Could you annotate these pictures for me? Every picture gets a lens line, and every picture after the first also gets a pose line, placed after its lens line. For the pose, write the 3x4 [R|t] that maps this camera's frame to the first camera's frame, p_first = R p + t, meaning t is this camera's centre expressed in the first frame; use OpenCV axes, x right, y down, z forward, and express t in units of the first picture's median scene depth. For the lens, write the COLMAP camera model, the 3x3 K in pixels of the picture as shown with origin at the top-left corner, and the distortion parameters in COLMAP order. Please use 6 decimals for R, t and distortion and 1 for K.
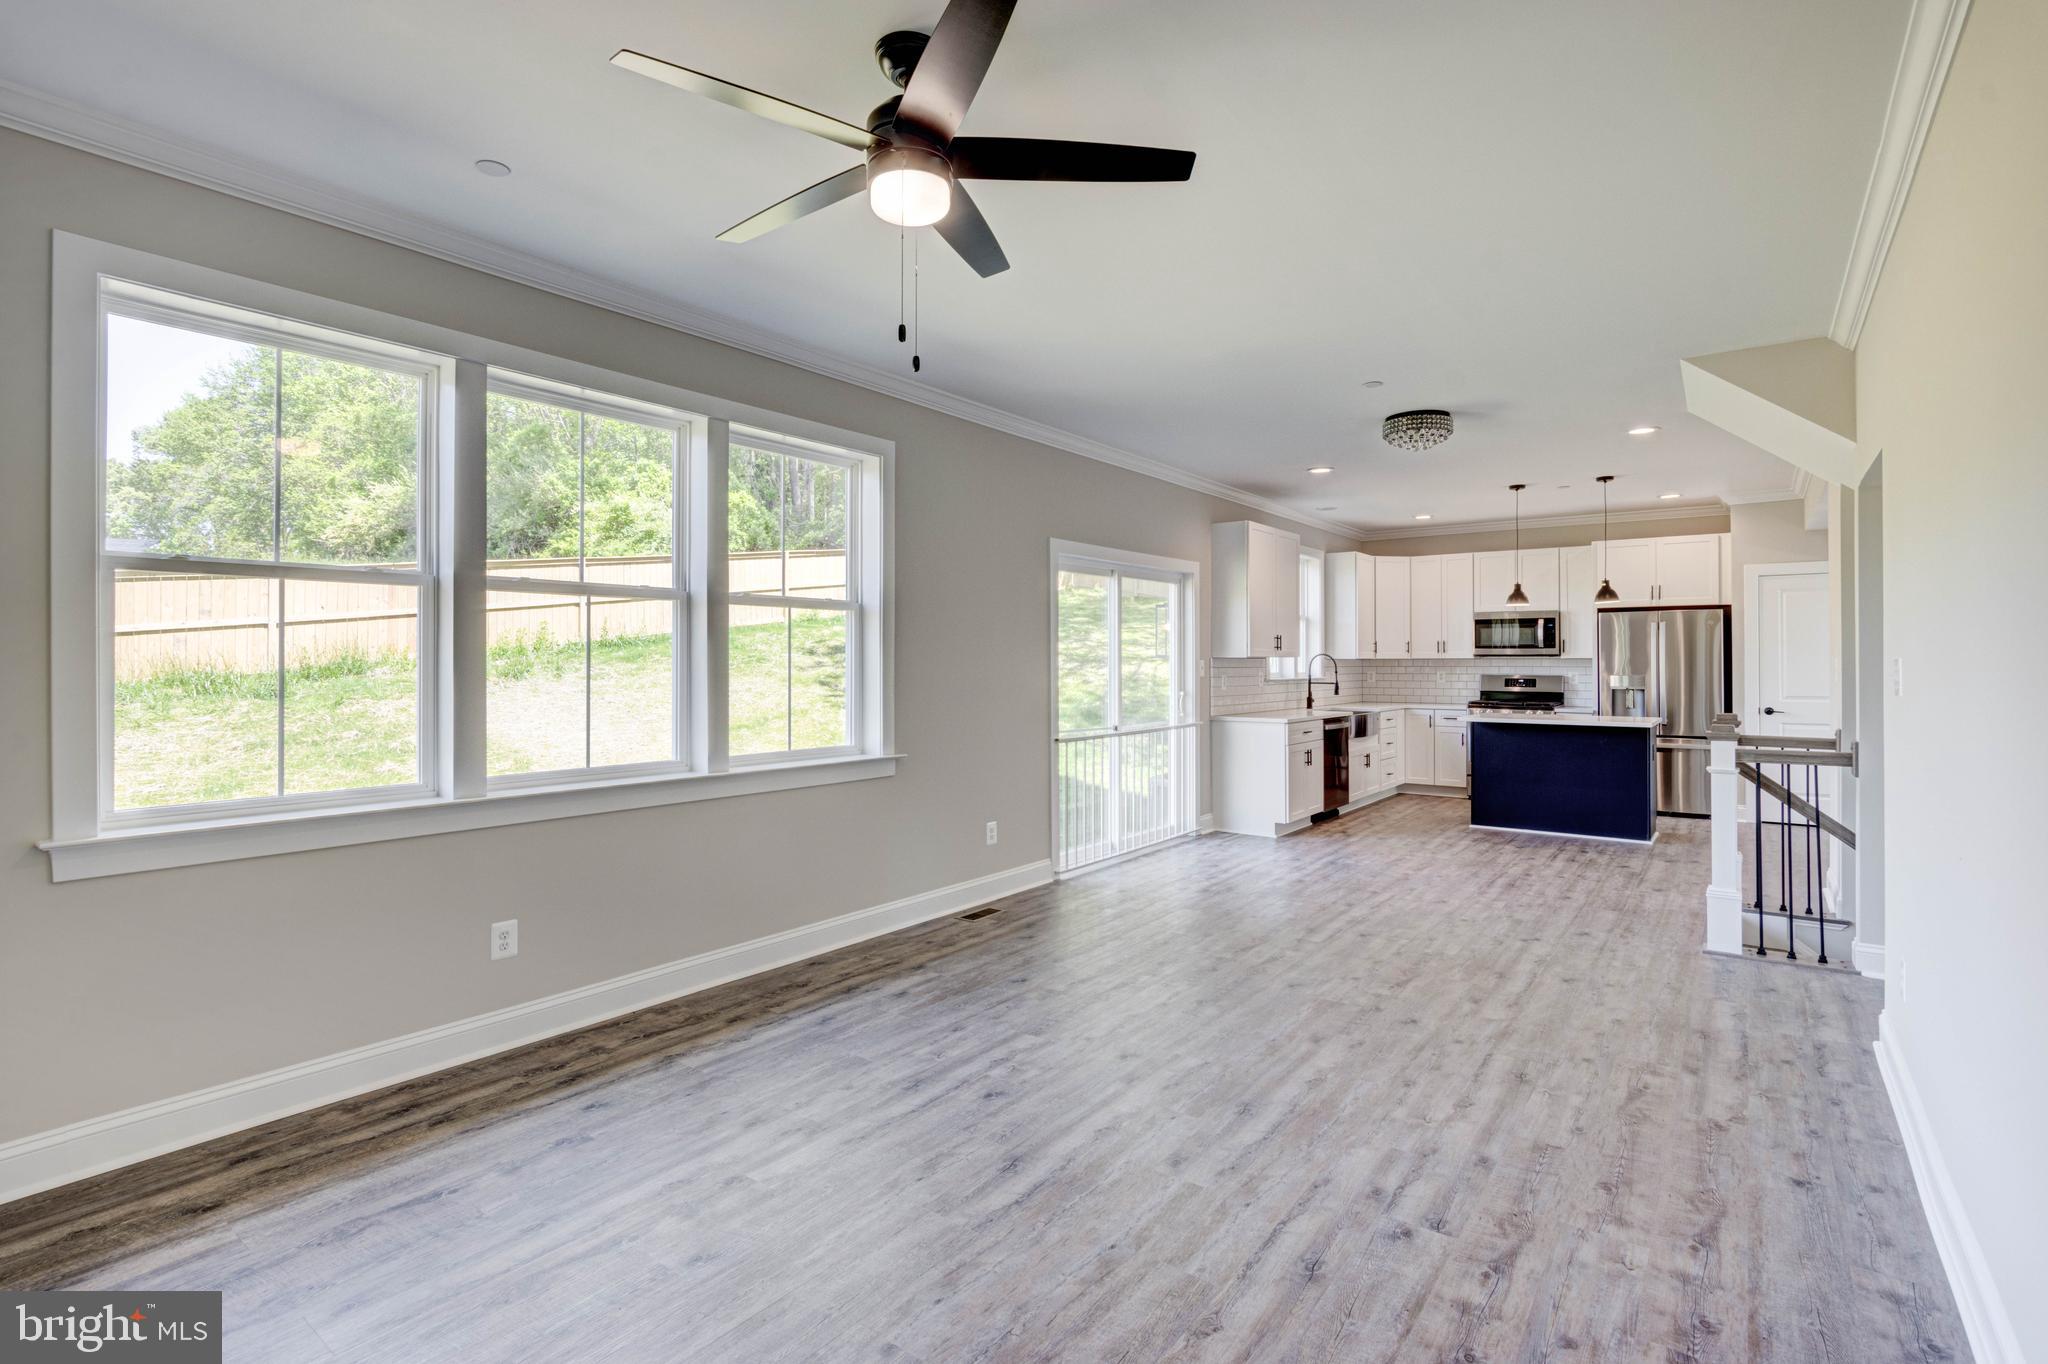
lens RADIAL K [[974.3, 0, 1004.9], [0, 974.3, 666.7], [0, 0, 1]] dist [-0.017724, 0.002246]
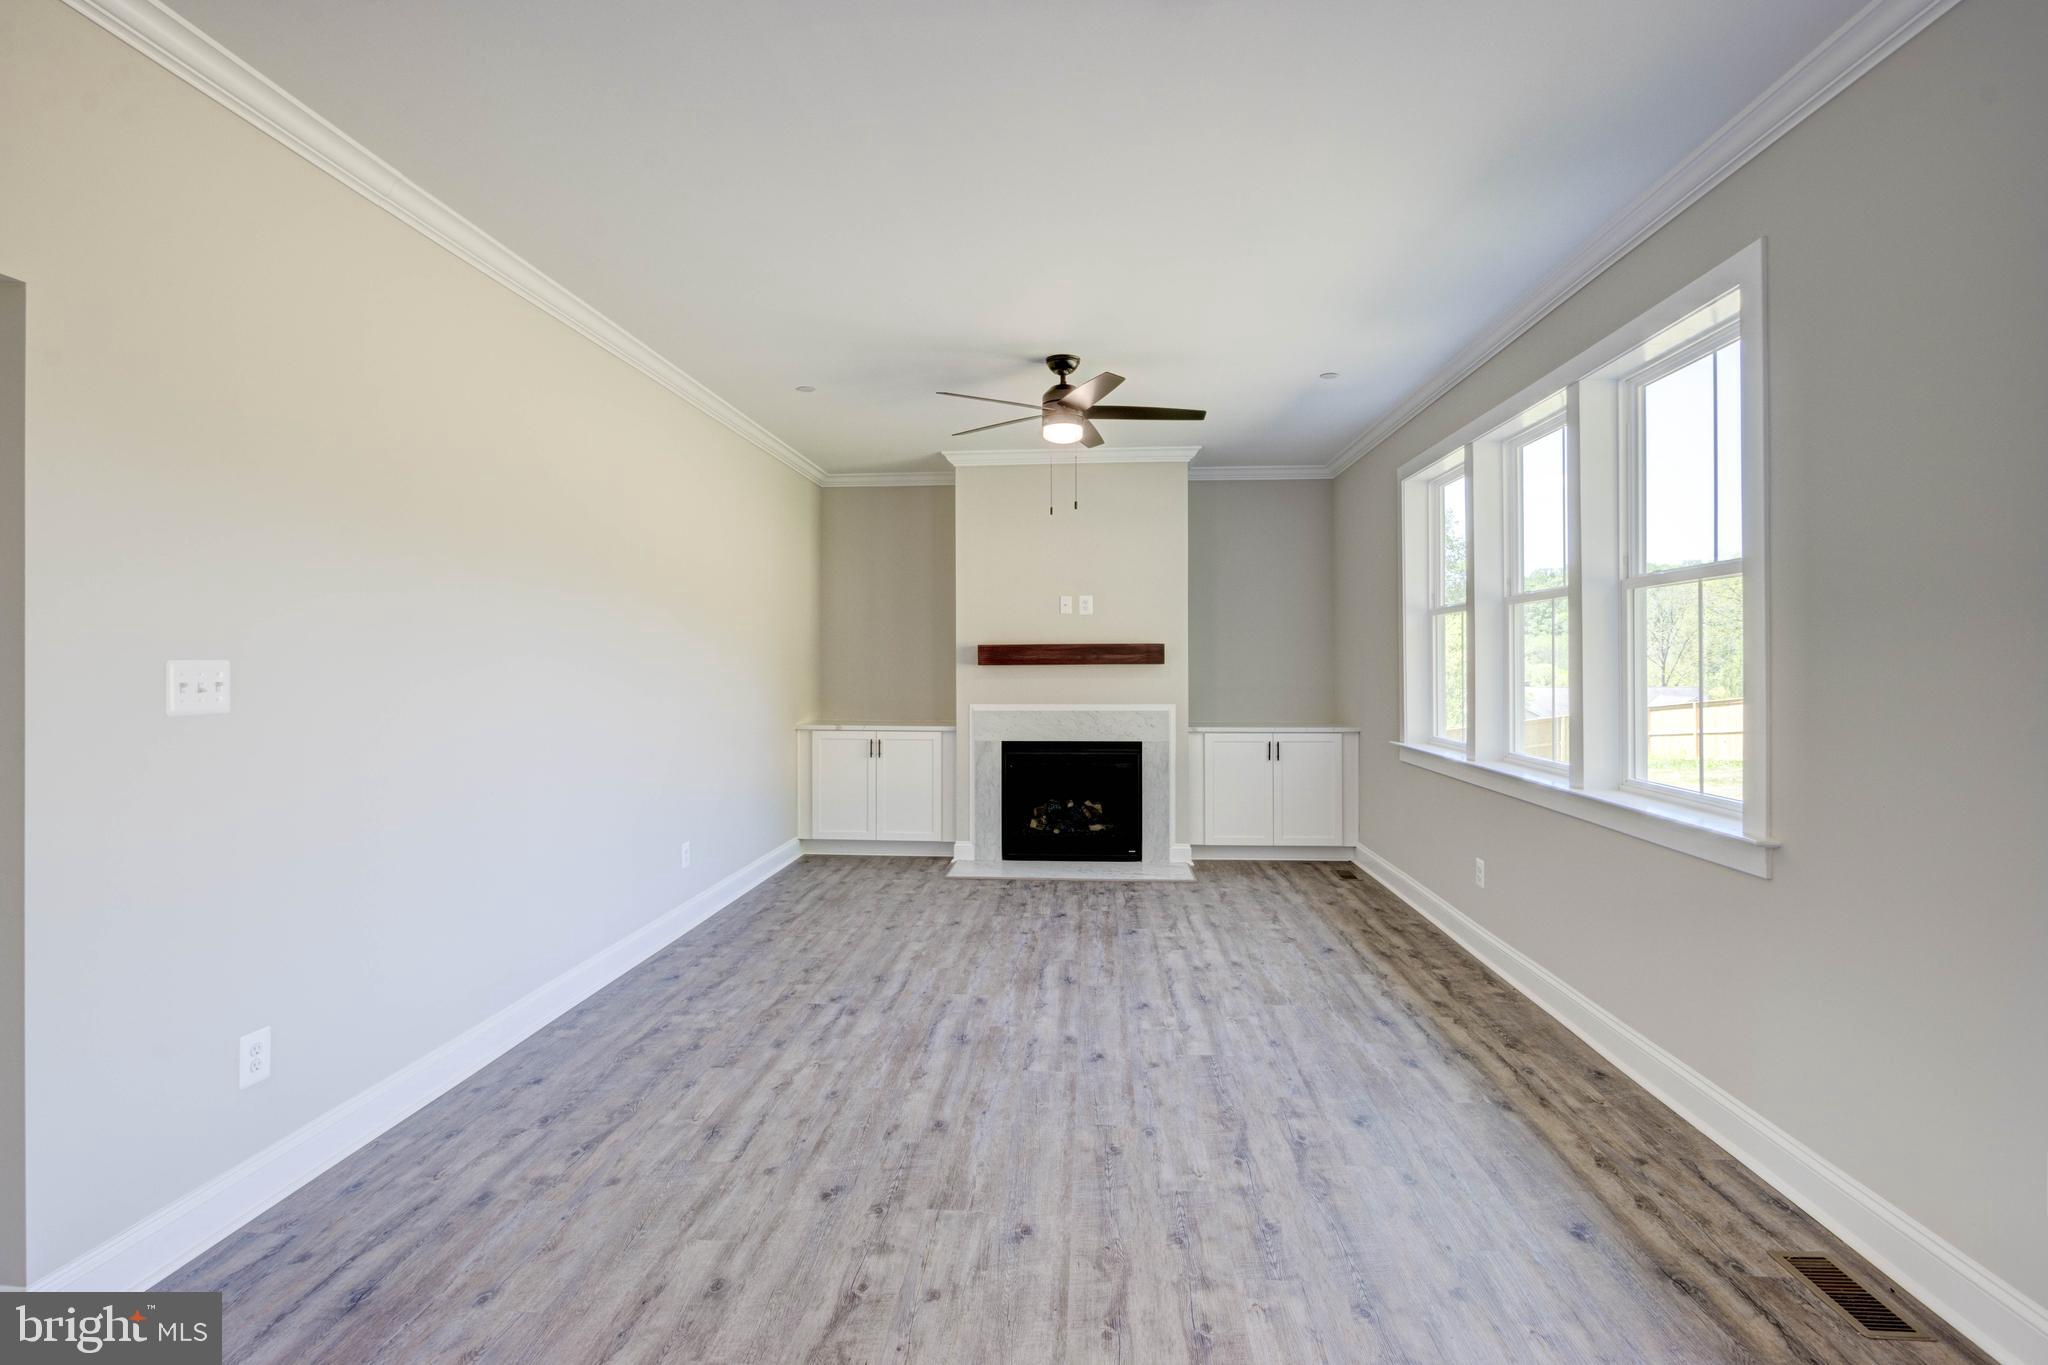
lens RADIAL K [[974.3, 0, 1008.9], [0, 974.3, 662.9], [0, 0, 1]] dist [-0.017724, 0.002246]
pose [[-0.840673, 0.002824, -0.541536, 0.507113], [0.000599, 0.999991, 0.004285, -0.005823], [0.541543, 0.003278, -0.840667, 1.221399]]
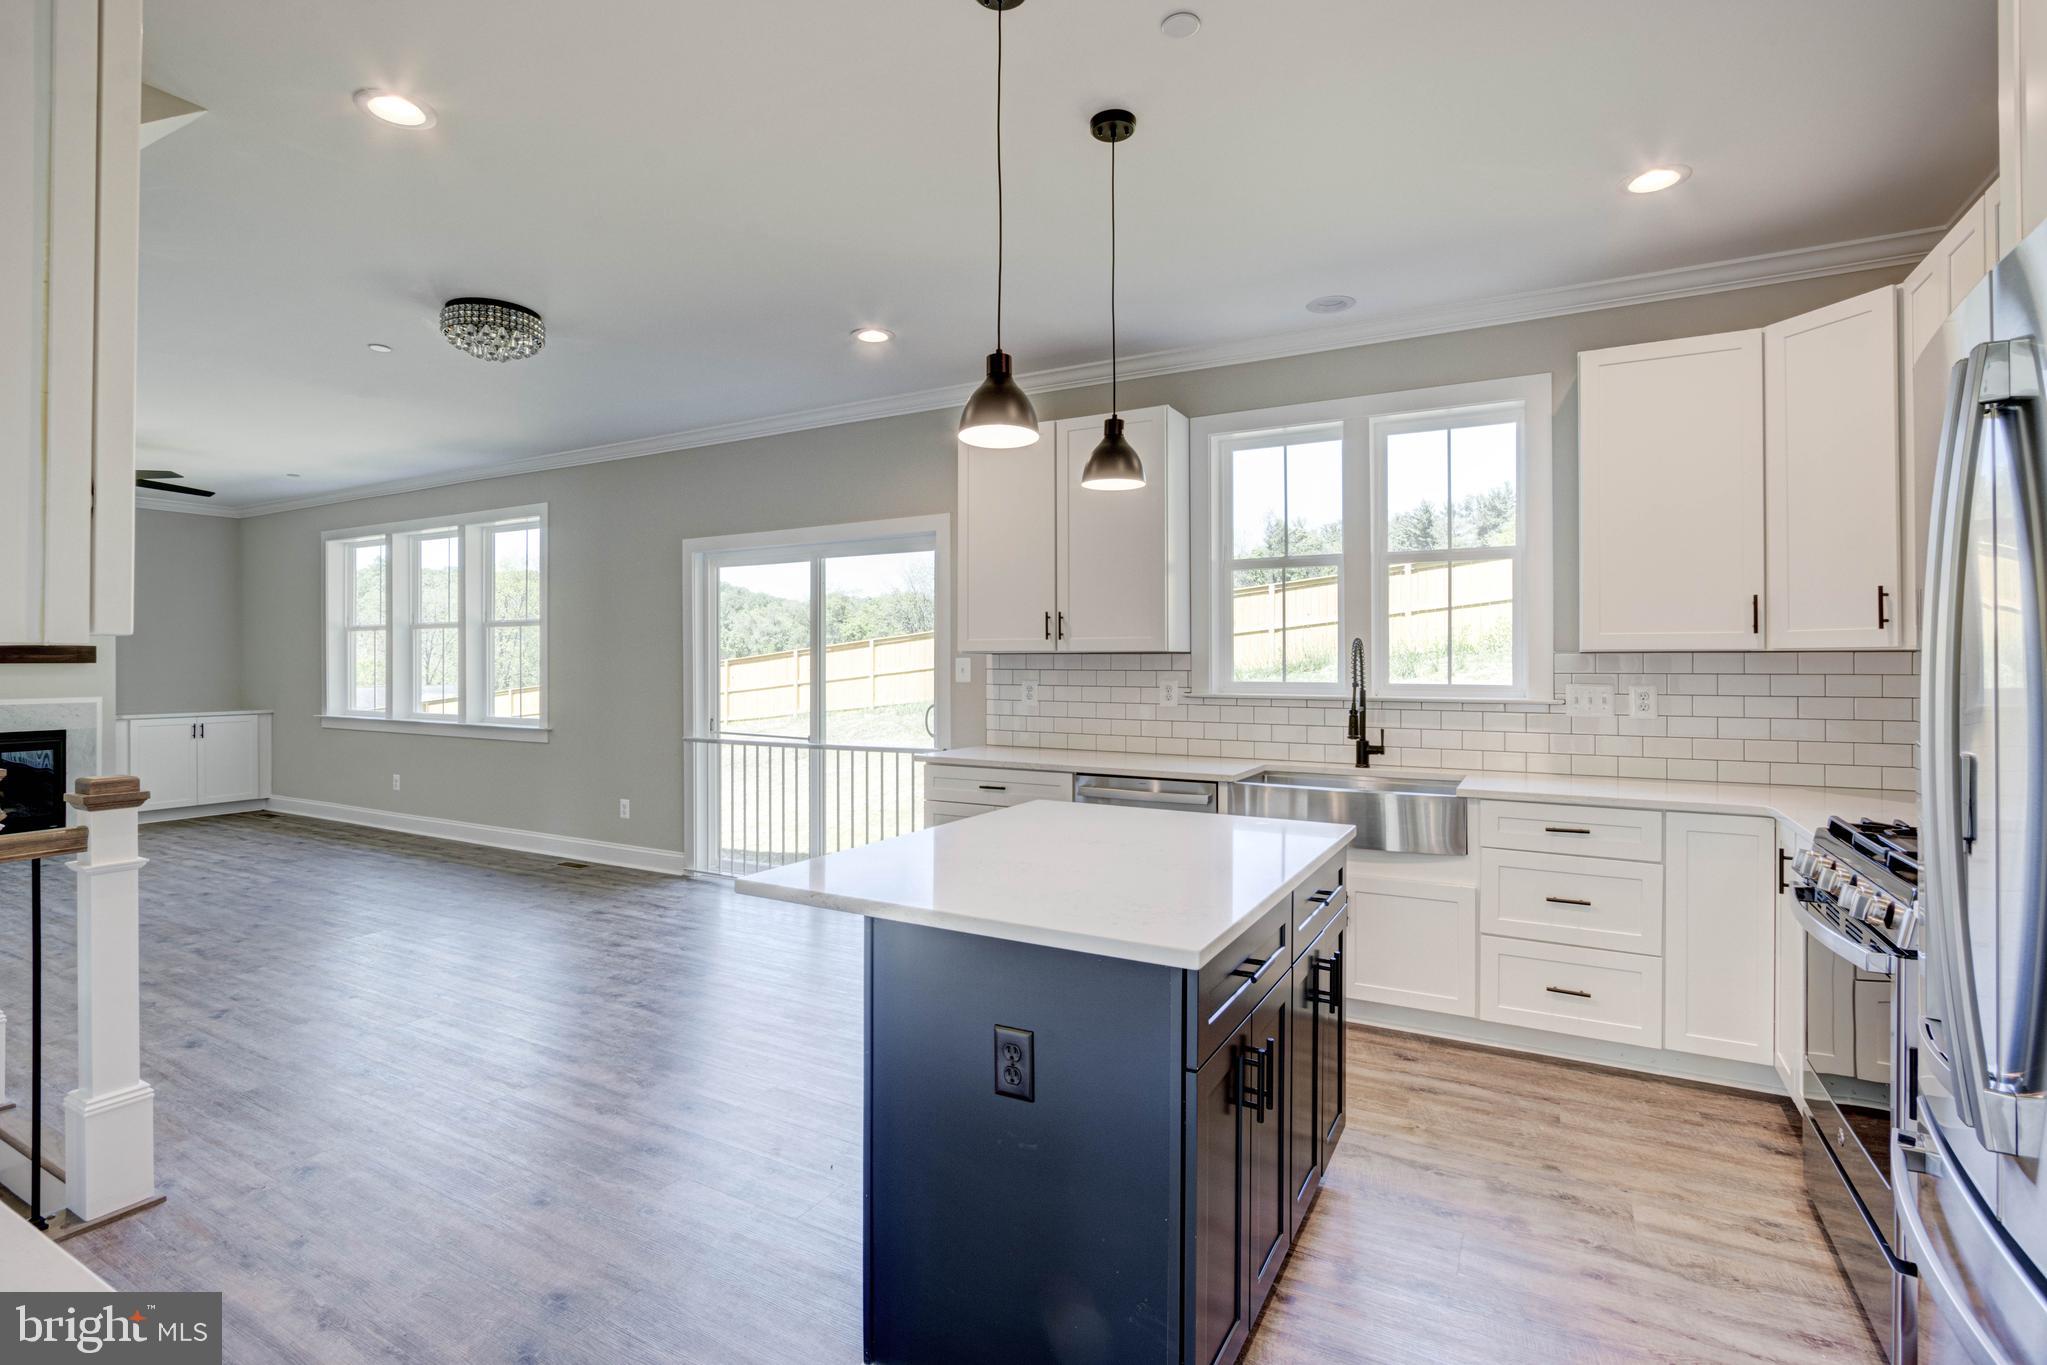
lens RADIAL K [[973.8, 0, 997.3], [0, 973.8, 659.3], [0, 0, 1]] dist [-0.017724, 0.002246]
pose [[0.135810, -0.002346, -0.990732, 1.345813], [-0.004392, 0.999986, -0.002970, -0.005198], [0.990725, 0.004755, 0.135798, 1.454550]]
